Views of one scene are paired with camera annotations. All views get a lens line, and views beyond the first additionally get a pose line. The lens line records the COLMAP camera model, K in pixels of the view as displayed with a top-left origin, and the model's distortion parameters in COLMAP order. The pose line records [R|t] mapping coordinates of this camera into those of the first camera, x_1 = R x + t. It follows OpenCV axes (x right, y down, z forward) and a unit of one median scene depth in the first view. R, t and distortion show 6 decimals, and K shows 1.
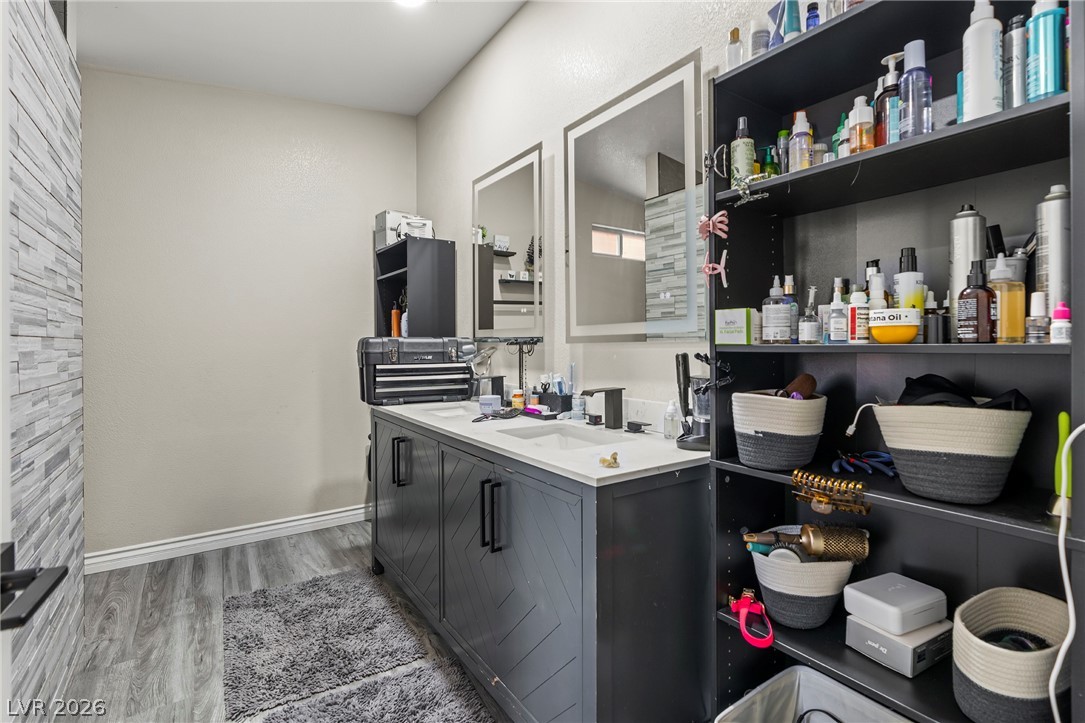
lens RADIAL K [[513.9, 0, 542.5], [0, 513.9, 361.5], [0, 0, 1]] dist [-0.002868, 0.000319]
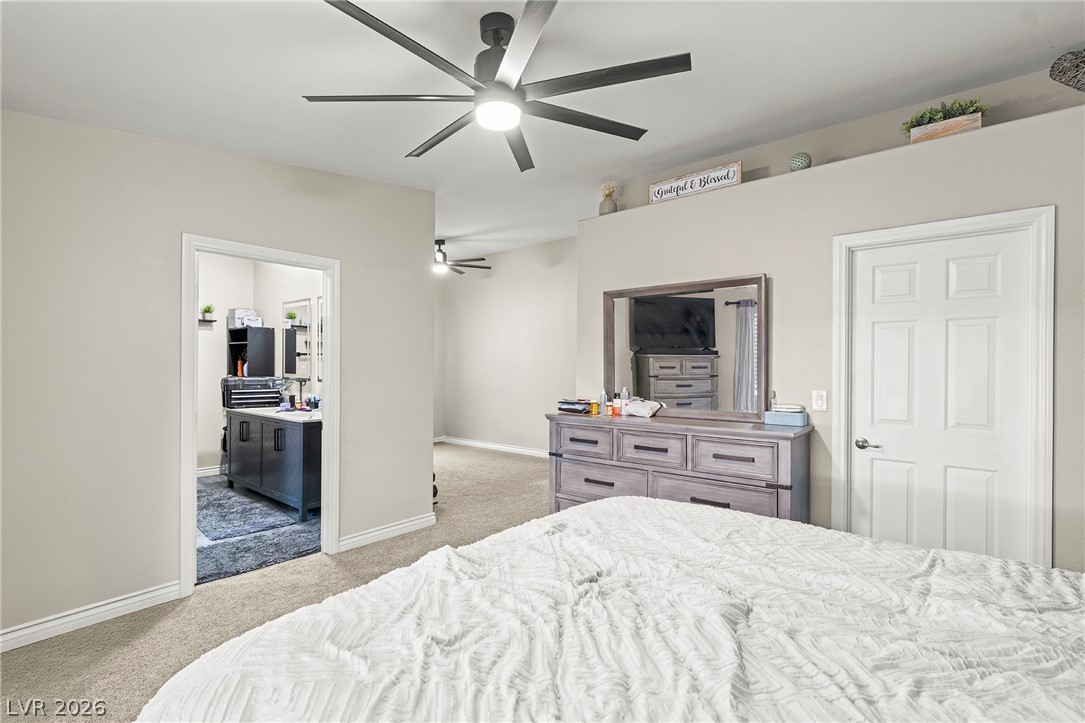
lens RADIAL K [[513.9, 0, 542.5], [0, 513.9, 361.5], [0, 0, 1]] dist [-0.002868, 0.000319]
pose [[0.962769, 0.004941, 0.270282, 0.334346], [0.005340, 0.999290, -0.037290, -0.026409], [-0.270274, 0.037345, 0.962059, -1.359927]]
